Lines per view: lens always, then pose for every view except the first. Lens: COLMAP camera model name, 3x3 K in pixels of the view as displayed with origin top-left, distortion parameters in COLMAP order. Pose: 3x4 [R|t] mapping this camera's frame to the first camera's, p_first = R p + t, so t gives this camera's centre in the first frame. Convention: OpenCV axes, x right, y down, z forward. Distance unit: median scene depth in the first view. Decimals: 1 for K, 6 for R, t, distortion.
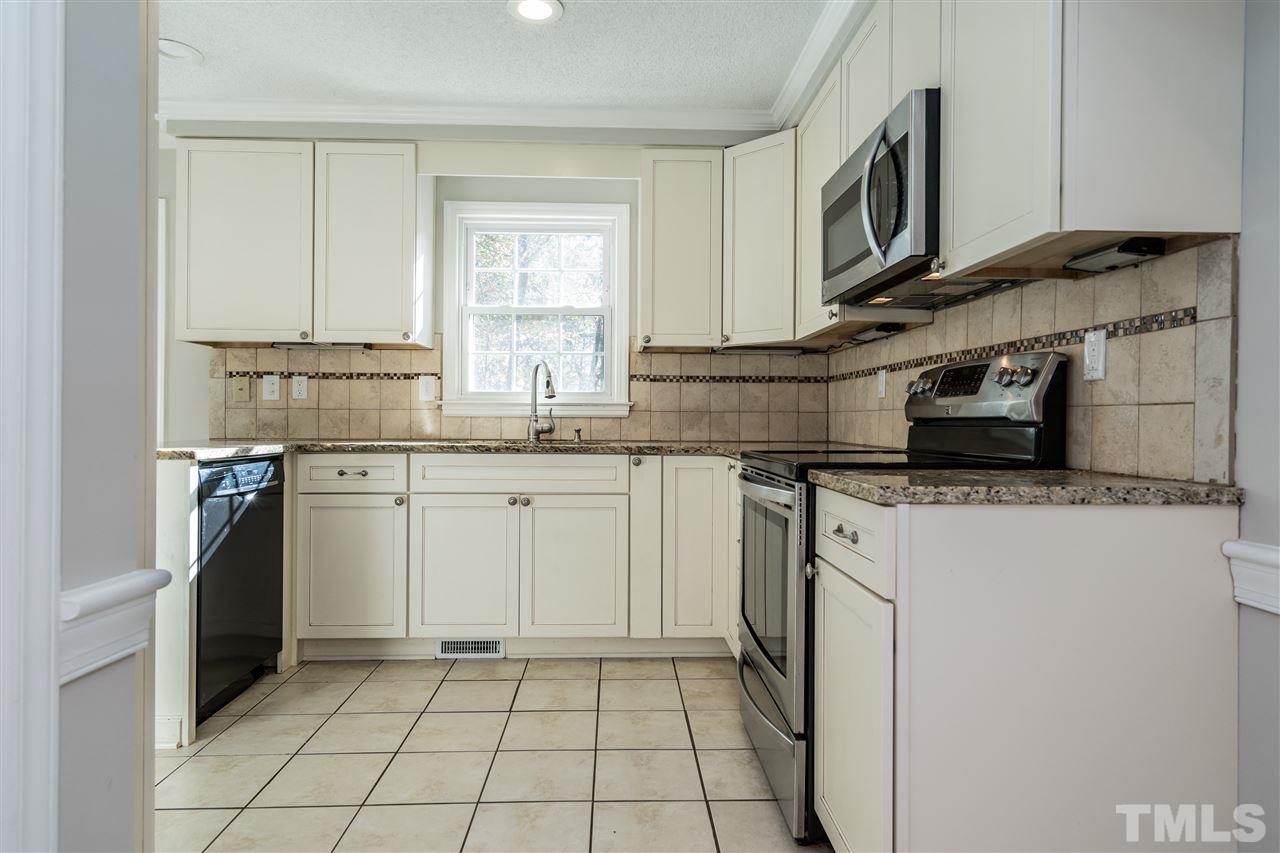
lens RADIAL K [[740.5, 0, 606.2], [0, 740.5, 415.0], [0, 0, 1]] dist [0.015863, -0.000693]
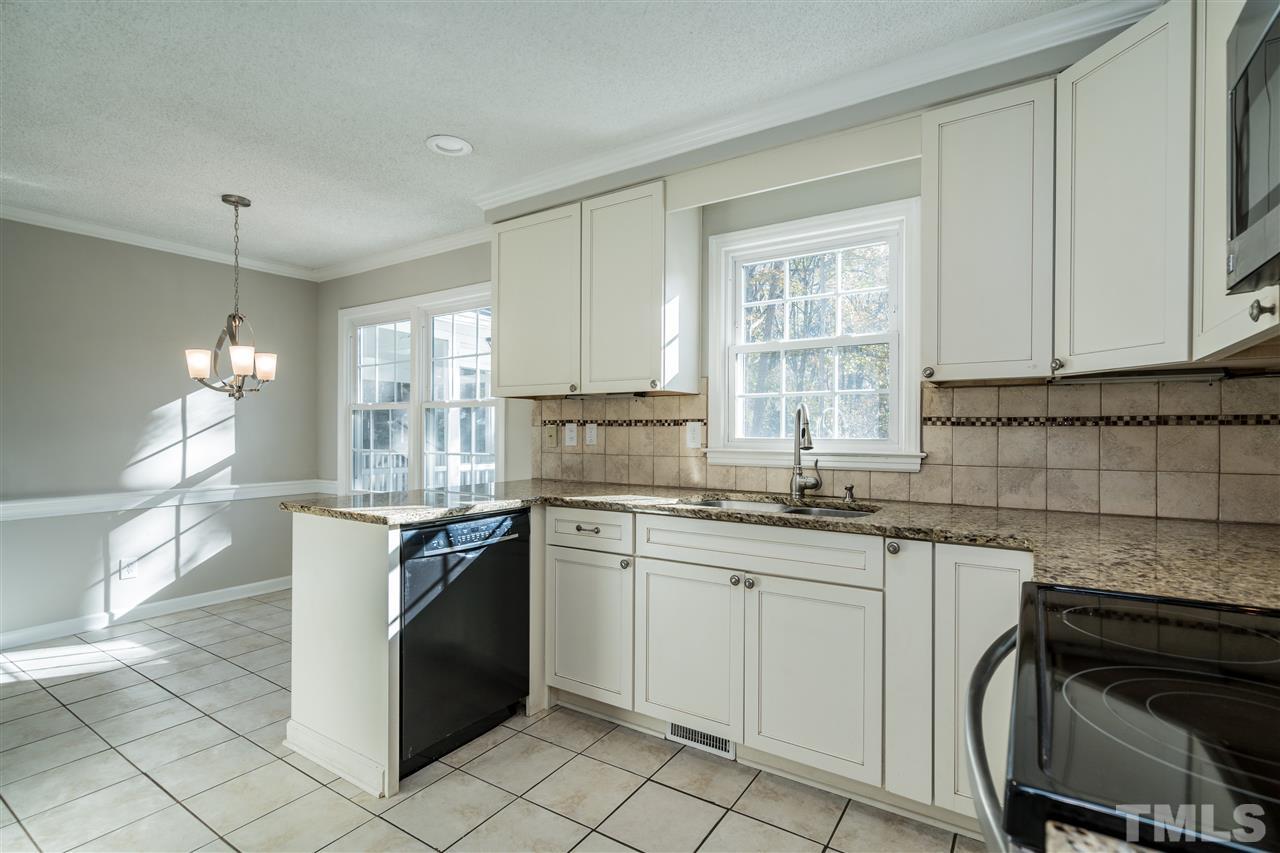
lens RADIAL K [[586.8, 0, 655.0], [0, 586.8, 433.3], [0, 0, 1]] dist [-0.003236, 0.001747]
pose [[0.839936, -0.003231, -0.542676, 0.144102], [0.008682, 0.999934, 0.007485, -0.049622], [0.542617, -0.010999, 0.839909, 0.375098]]
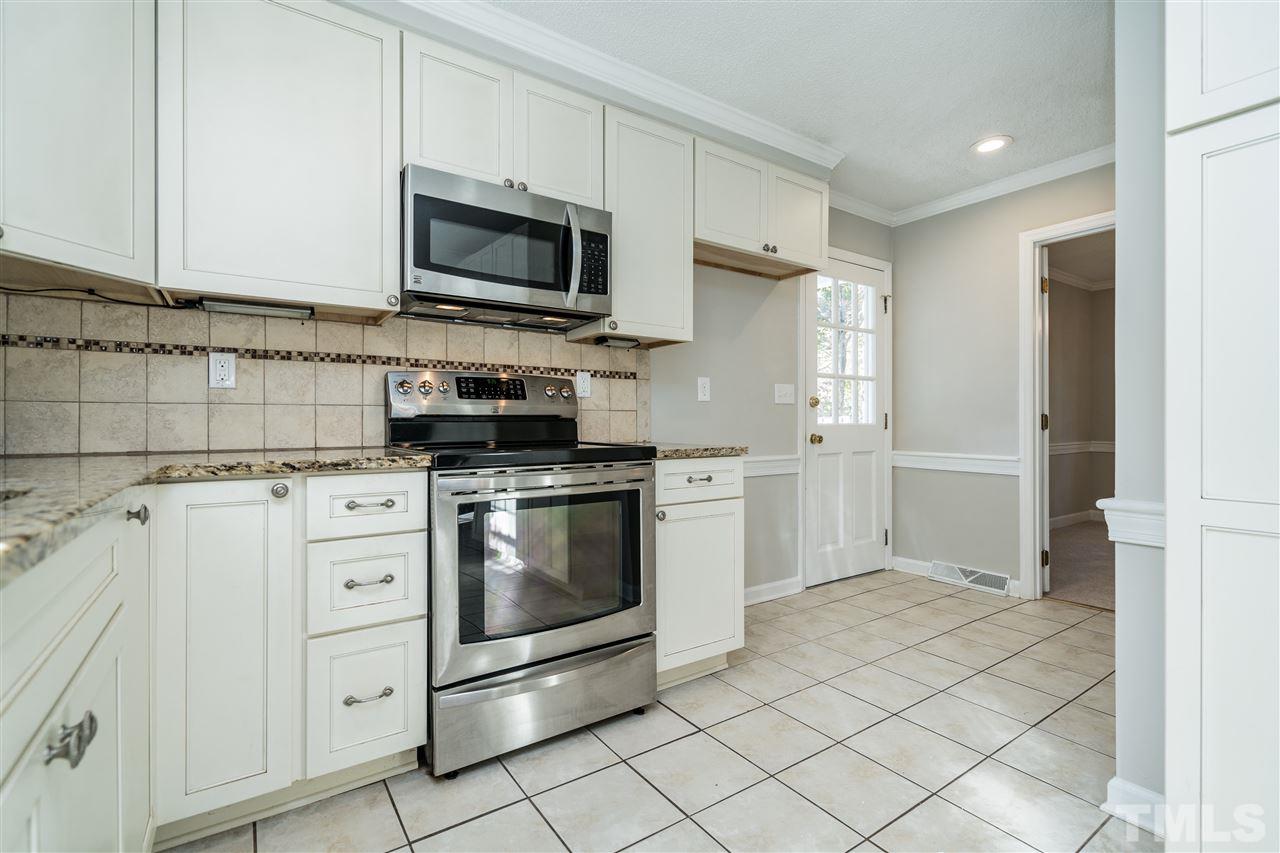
lens RADIAL K [[586.8, 0, 646.7], [0, 586.8, 421.0], [0, 0, 1]] dist [-0.003236, 0.001747]
pose [[-0.581180, -0.004412, 0.813763, -0.356956], [-0.007855, 0.999969, -0.000188, 0.007984], [-0.813737, -0.006501, -0.581197, 0.894815]]
